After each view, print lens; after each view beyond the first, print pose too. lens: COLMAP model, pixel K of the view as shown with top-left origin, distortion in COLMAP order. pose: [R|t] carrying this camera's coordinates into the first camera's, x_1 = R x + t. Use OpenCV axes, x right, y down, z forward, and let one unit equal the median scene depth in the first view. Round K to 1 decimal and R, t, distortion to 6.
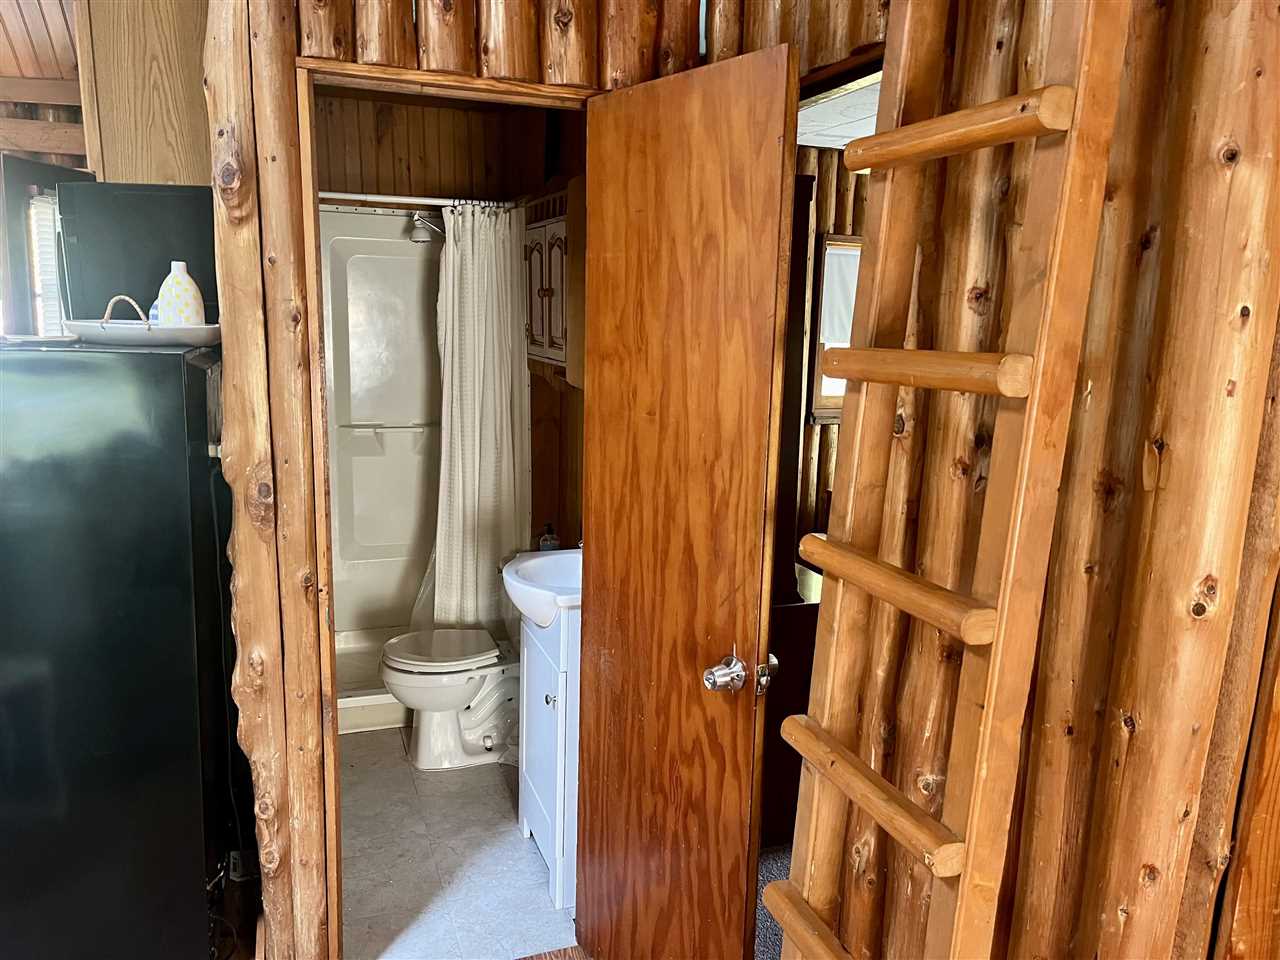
lens RADIAL K [[968.5, 0, 638.2], [0, 968.5, 486.4], [0, 0, 1]] dist [0.076519, -0.107175]
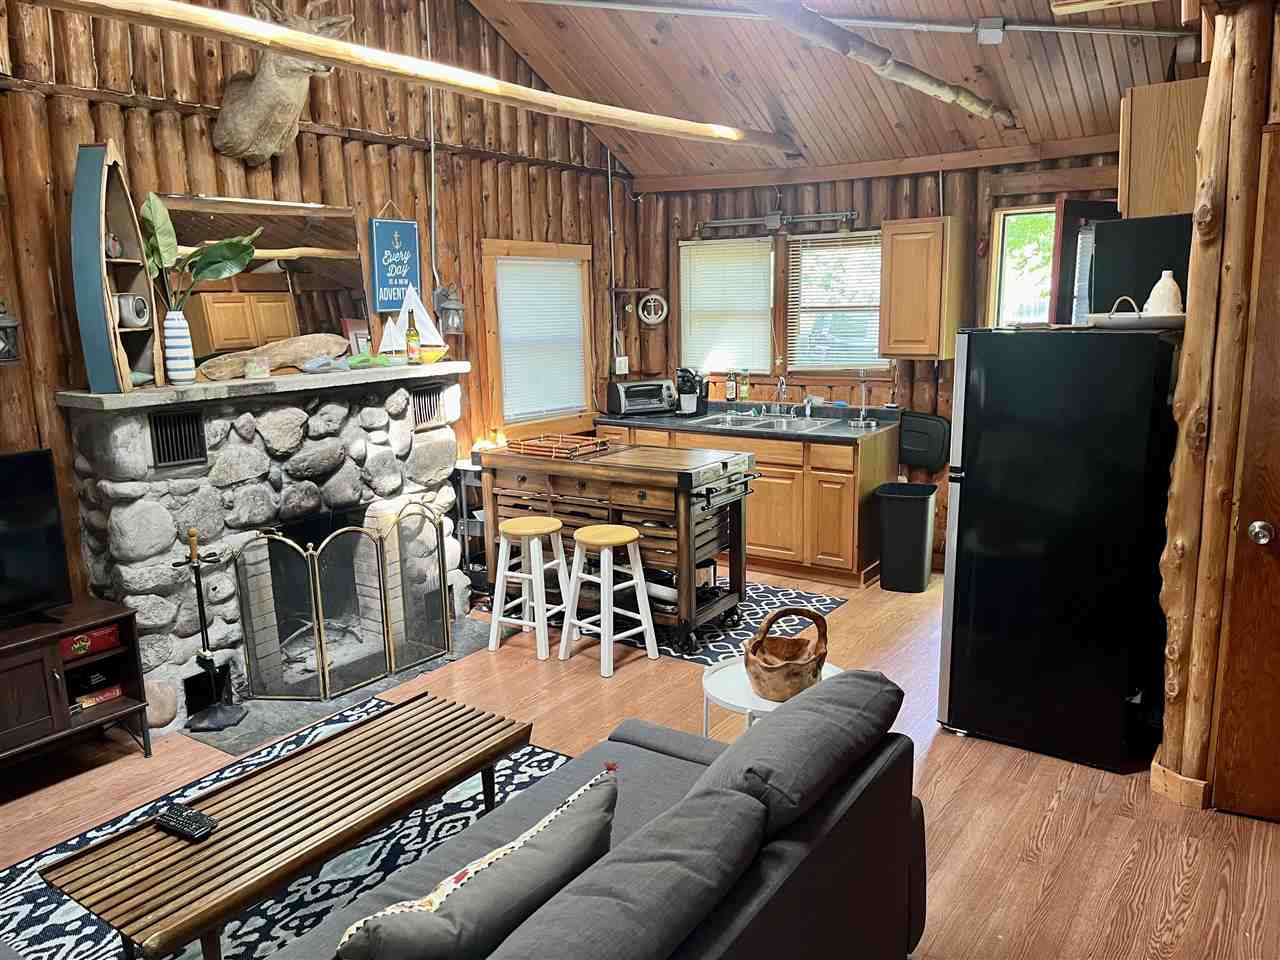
lens RADIAL K [[968.5, 0, 638.2], [0, 968.5, 486.4], [0, 0, 1]] dist [0.076519, -0.107175]
pose [[0.578833, 0.115082, -0.807285, 0.303790], [-0.110995, 0.991897, 0.061814, 0.089076], [0.807857, 0.053824, 0.586916, -0.495251]]
